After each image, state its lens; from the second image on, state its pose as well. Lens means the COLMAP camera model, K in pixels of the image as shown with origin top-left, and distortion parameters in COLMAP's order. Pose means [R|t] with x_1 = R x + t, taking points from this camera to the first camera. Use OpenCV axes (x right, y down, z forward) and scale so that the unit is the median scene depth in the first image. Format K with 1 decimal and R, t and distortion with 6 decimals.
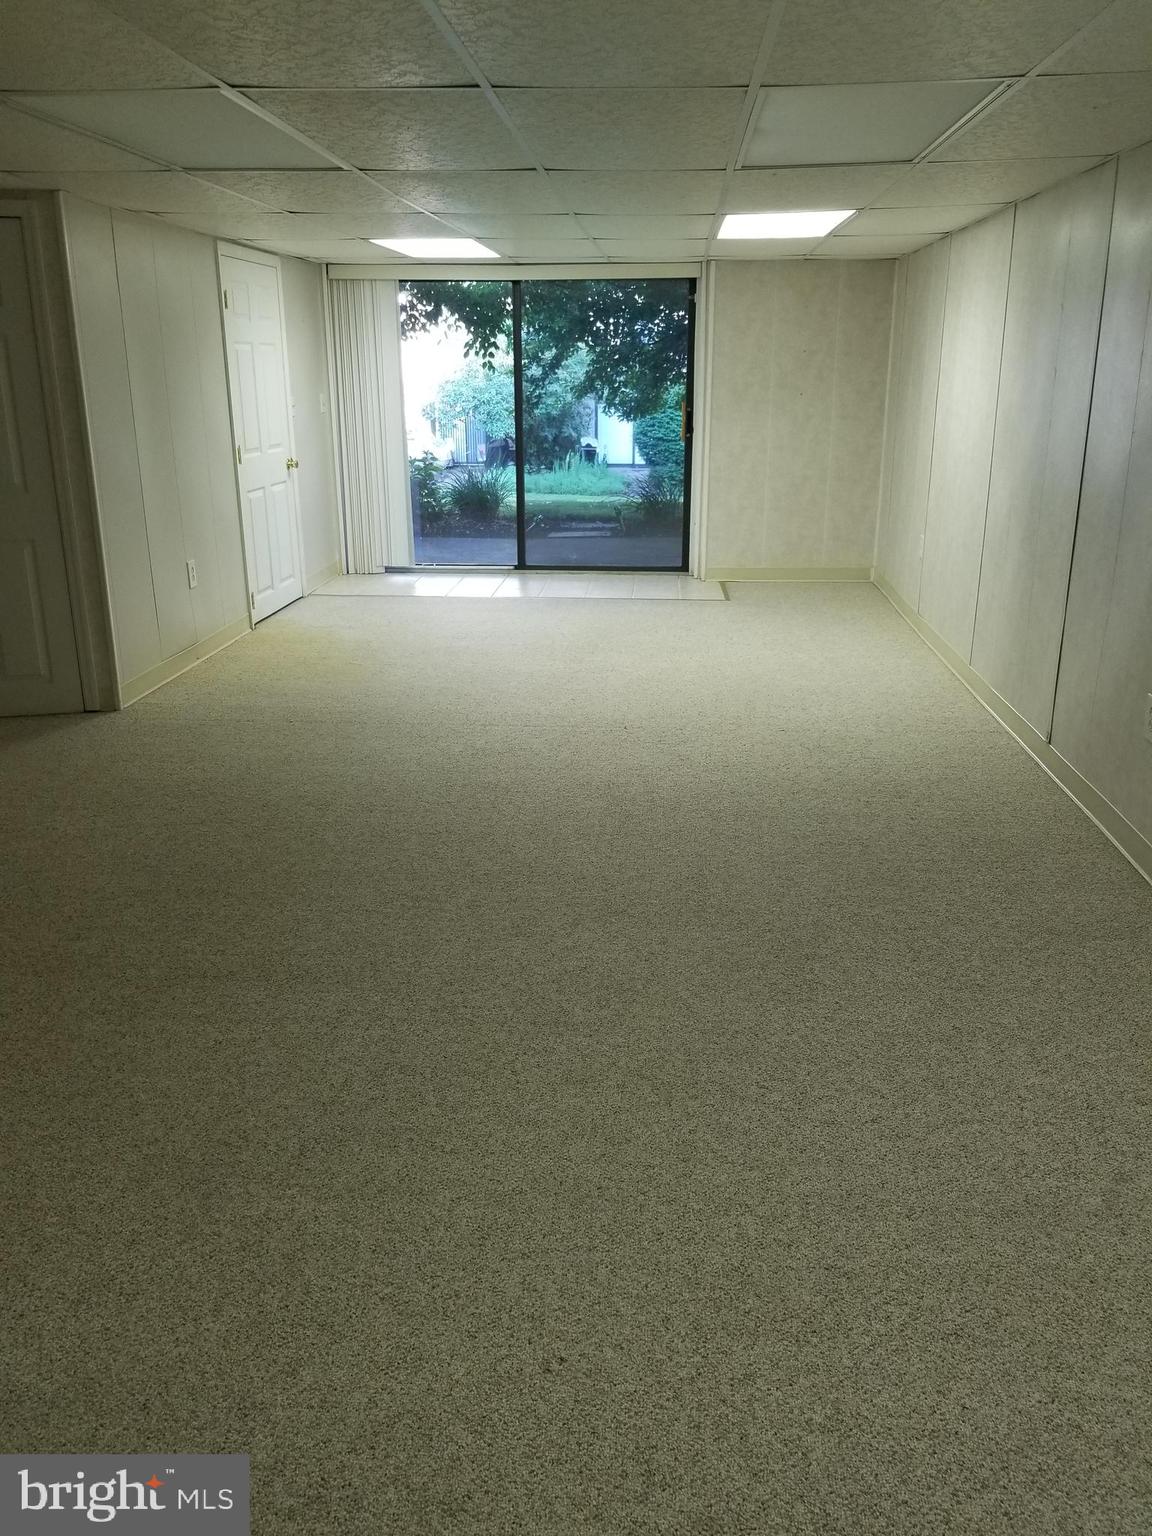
lens RADIAL K [[1182.1, 0, 573.7], [0, 1182.1, 760.3], [0, 0, 1]] dist [0.006816, -0.010986]
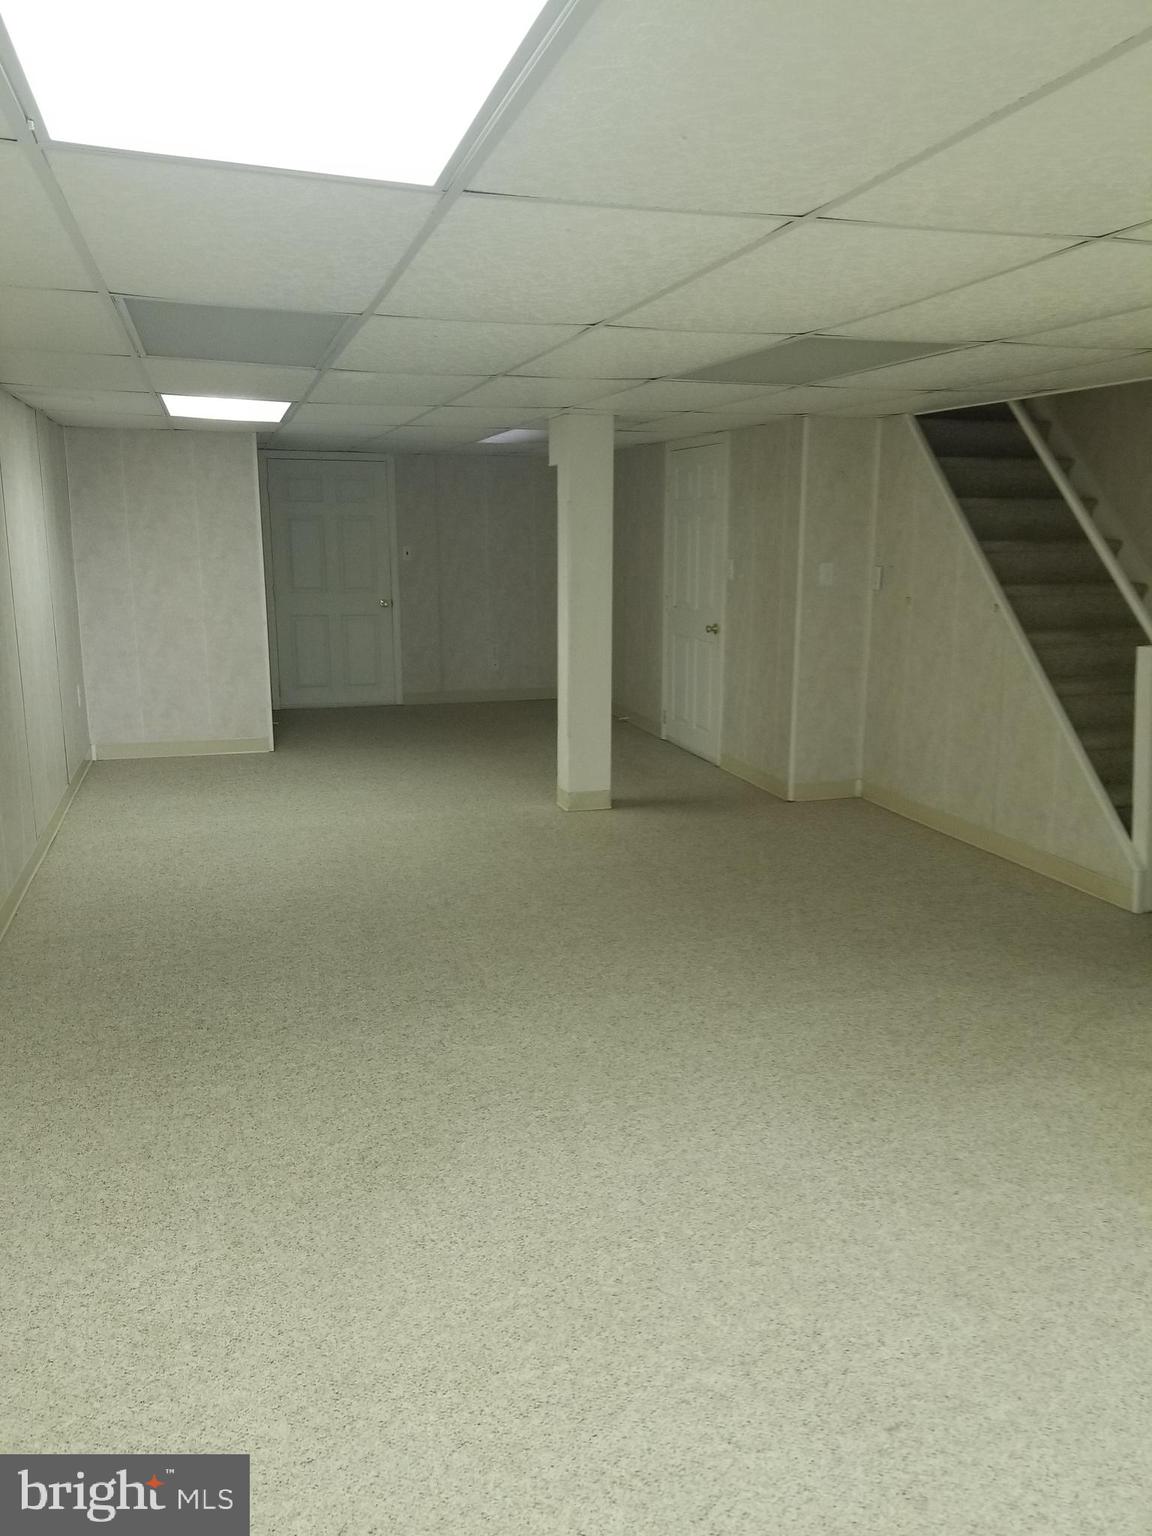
lens RADIAL K [[1182.1, 0, 573.7], [0, 1182.1, 760.3], [0, 0, 1]] dist [0.006816, -0.010986]
pose [[-0.934523, 0.068010, -0.349343, 0.316758], [-0.114513, 0.871915, 0.476078, -0.656596], [0.336976, 0.484910, -0.807037, 1.912145]]
